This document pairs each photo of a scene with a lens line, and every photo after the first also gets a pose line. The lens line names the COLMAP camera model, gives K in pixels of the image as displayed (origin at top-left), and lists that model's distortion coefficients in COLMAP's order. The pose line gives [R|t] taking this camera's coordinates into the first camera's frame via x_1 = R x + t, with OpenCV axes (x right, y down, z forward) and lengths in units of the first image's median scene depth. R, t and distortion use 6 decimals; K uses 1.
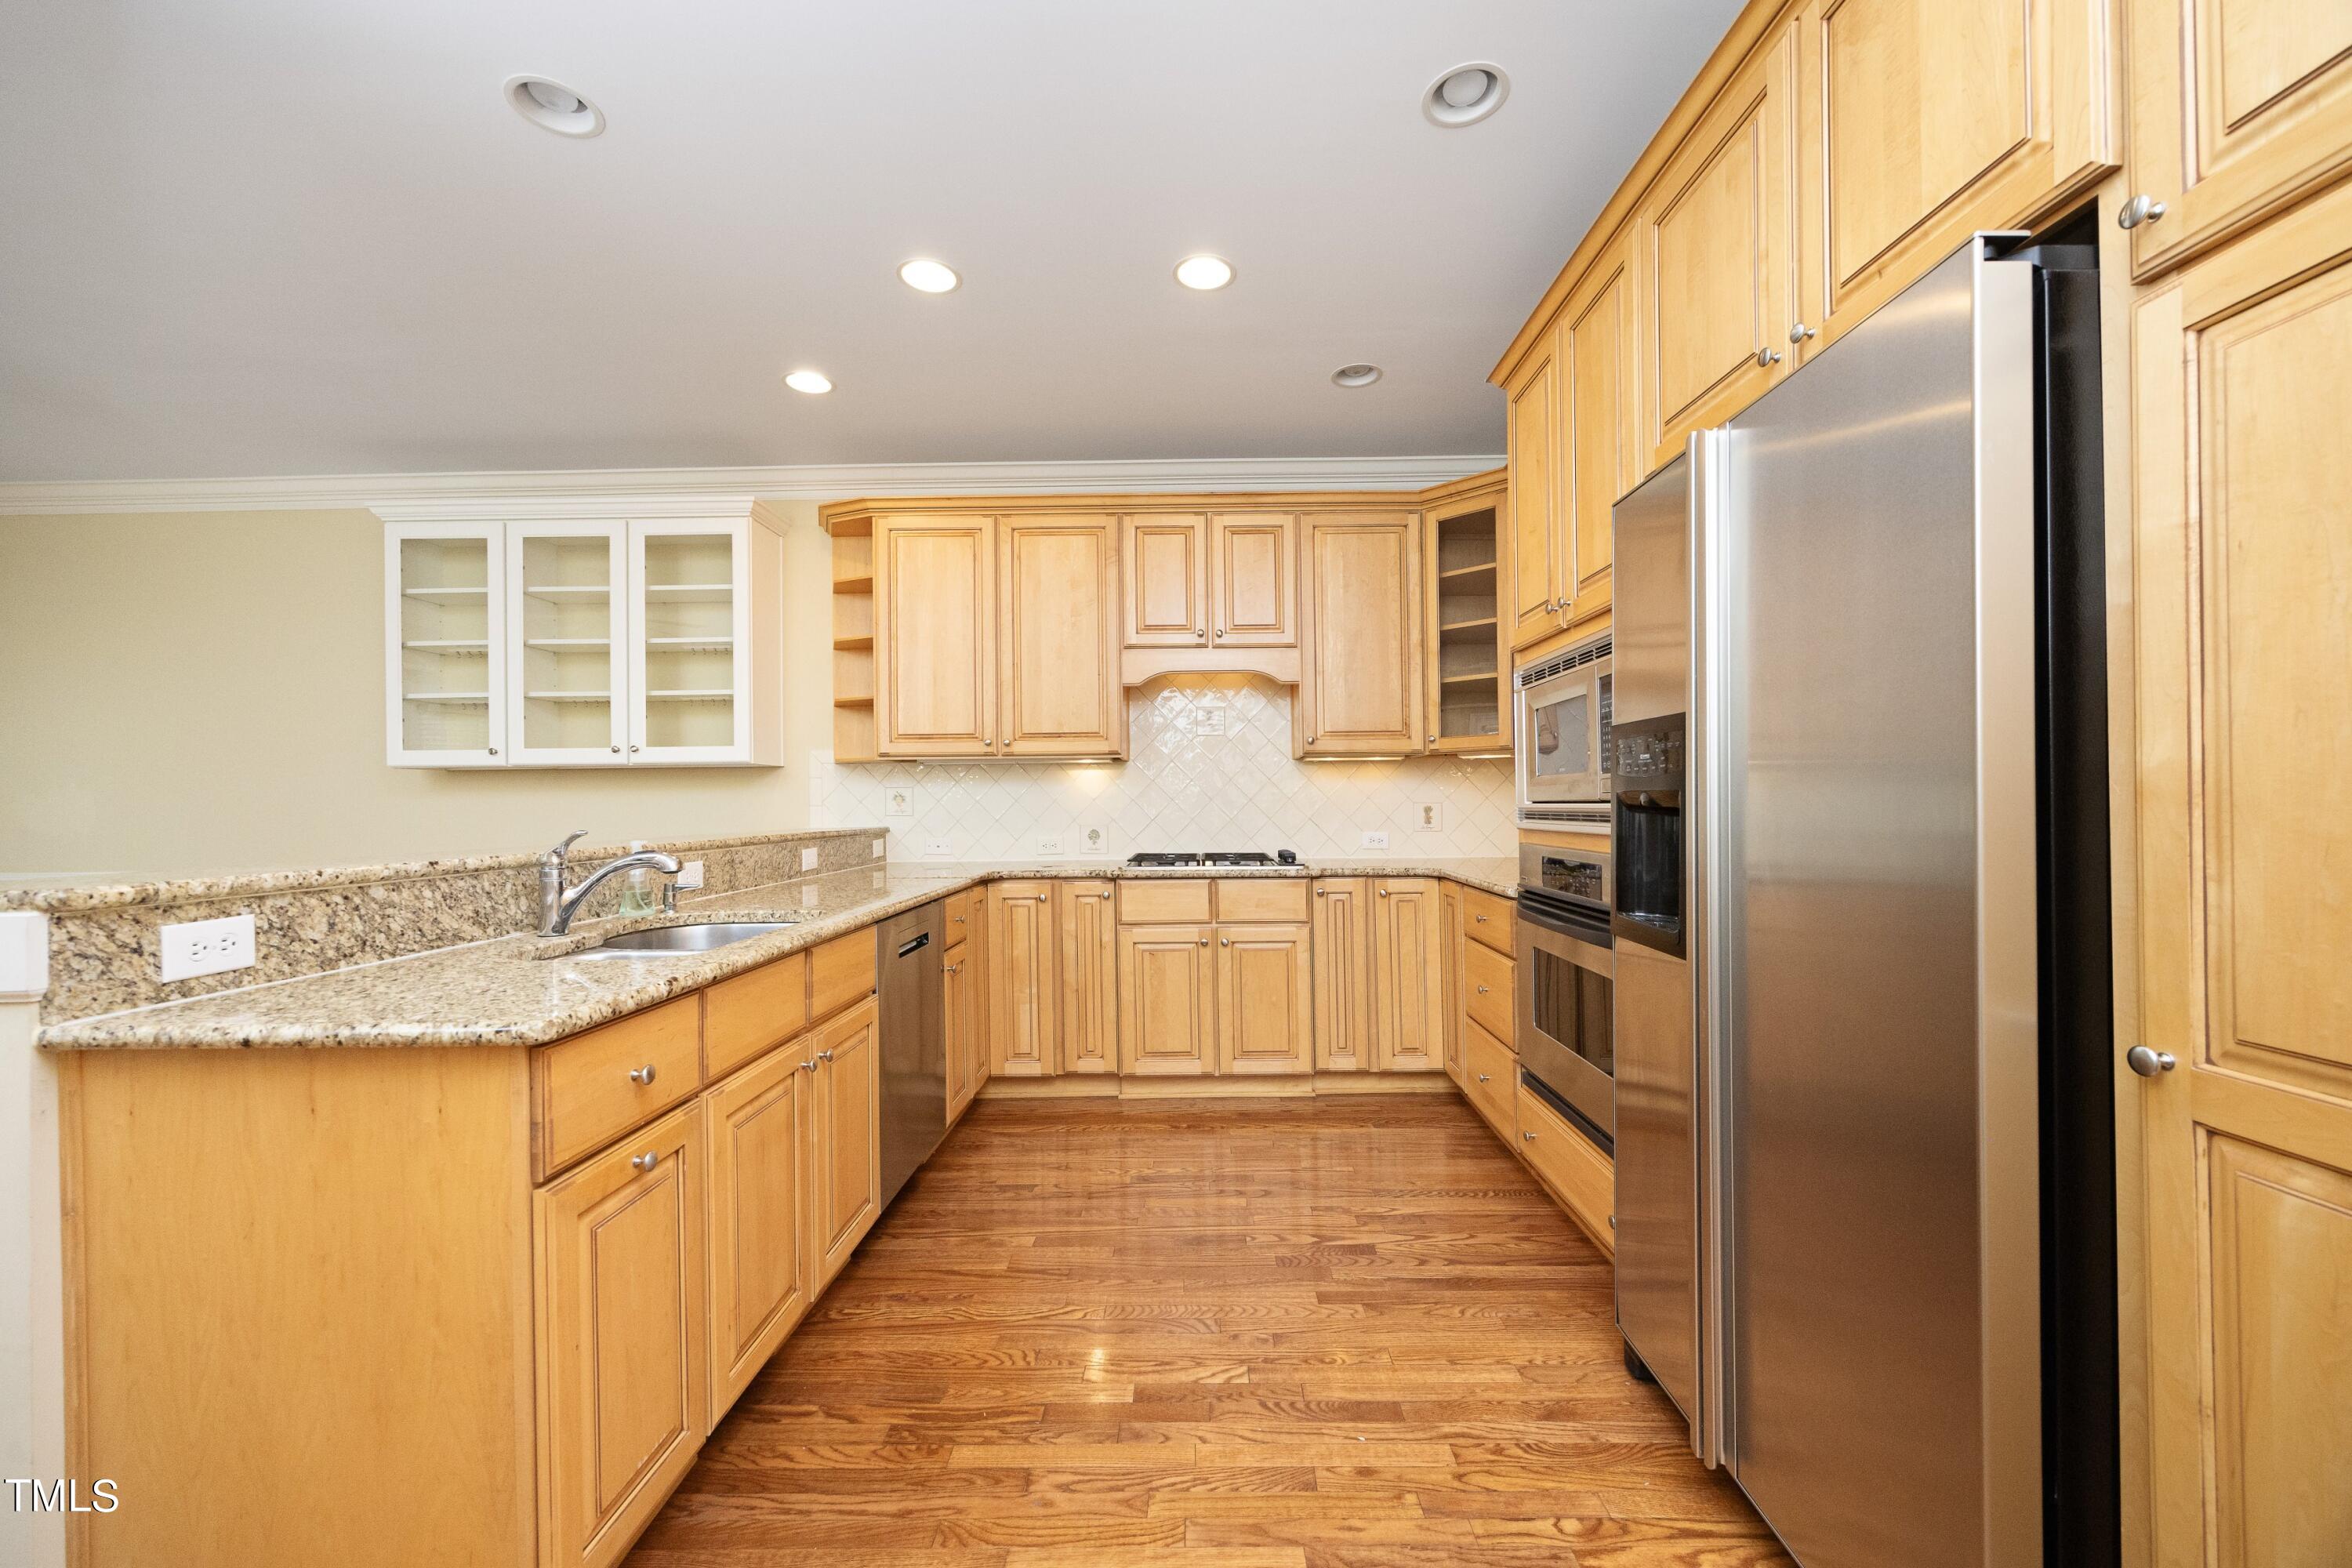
lens RADIAL K [[924.9, 0, 1181.5], [0, 924.9, 798.0], [0, 0, 1]] dist [-0.000139, 0.000245]
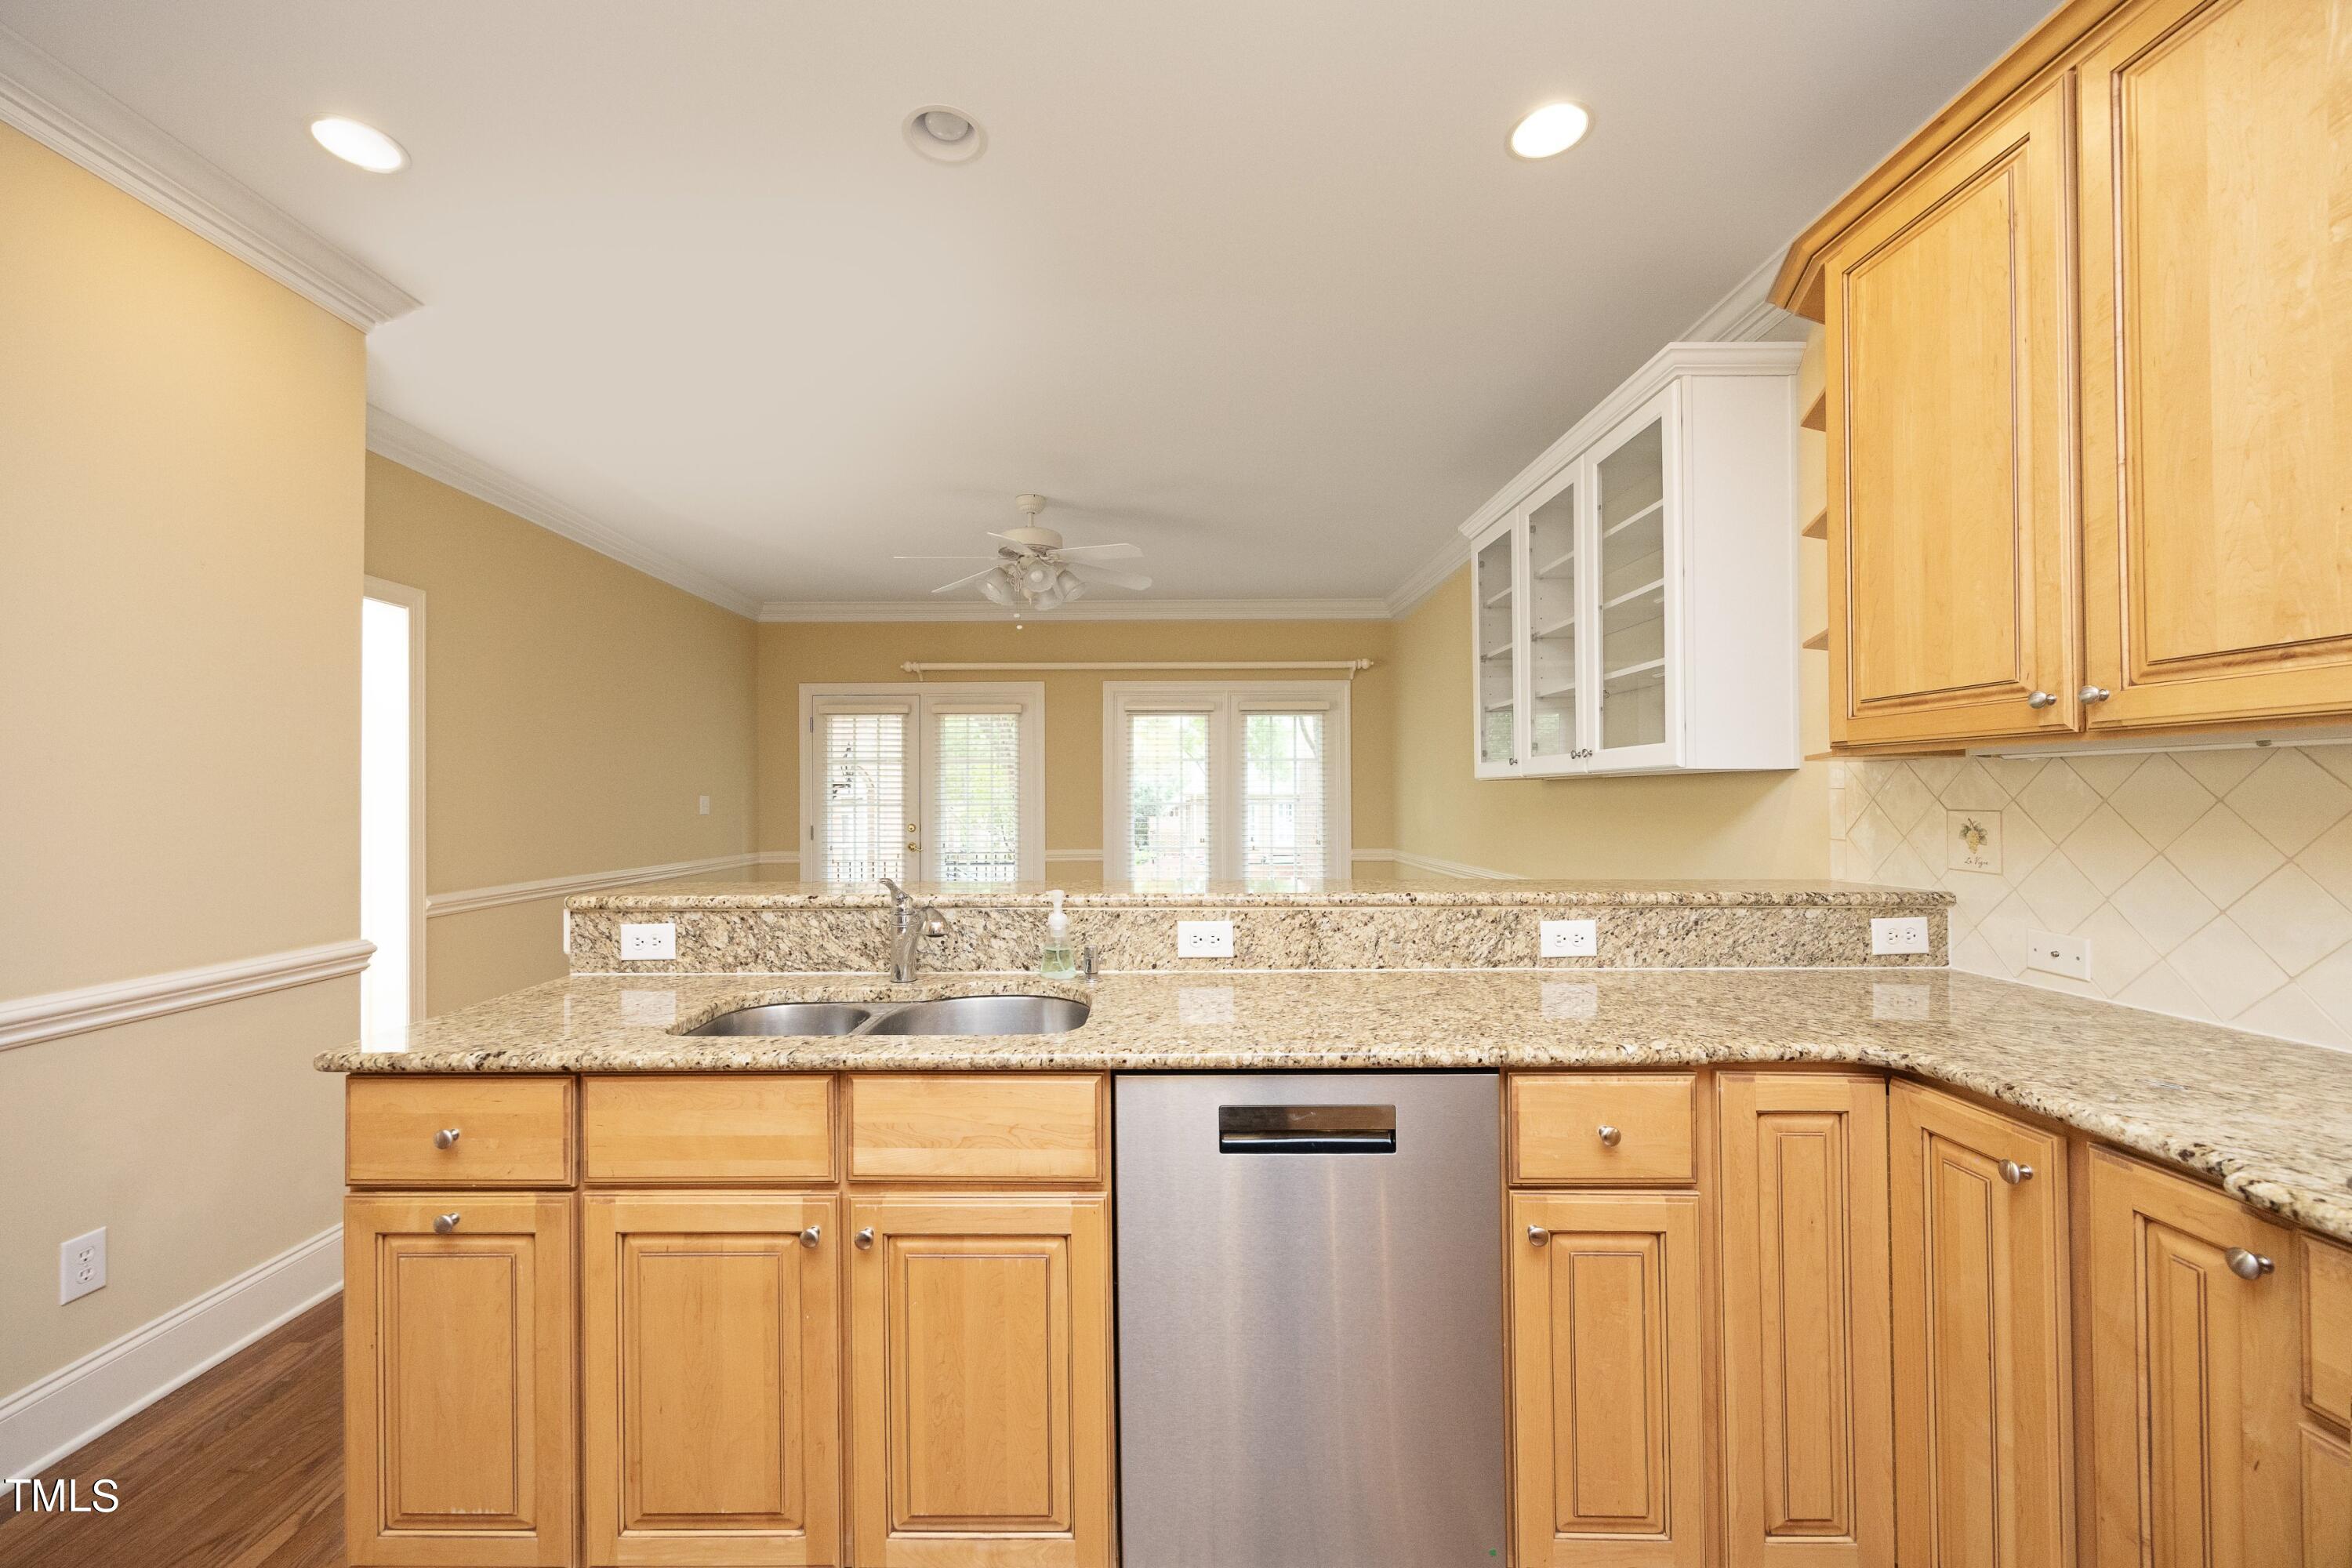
lens RADIAL K [[924.9, 0, 1175.1], [0, 924.9, 786.3], [0, 0, 1]] dist [-0.000139, 0.000245]
pose [[0.008343, 0.000950, -0.999965, 0.399089], [0.010488, 0.999944, 0.001037, -0.072991], [0.999910, -0.010497, 0.008333, 1.616904]]
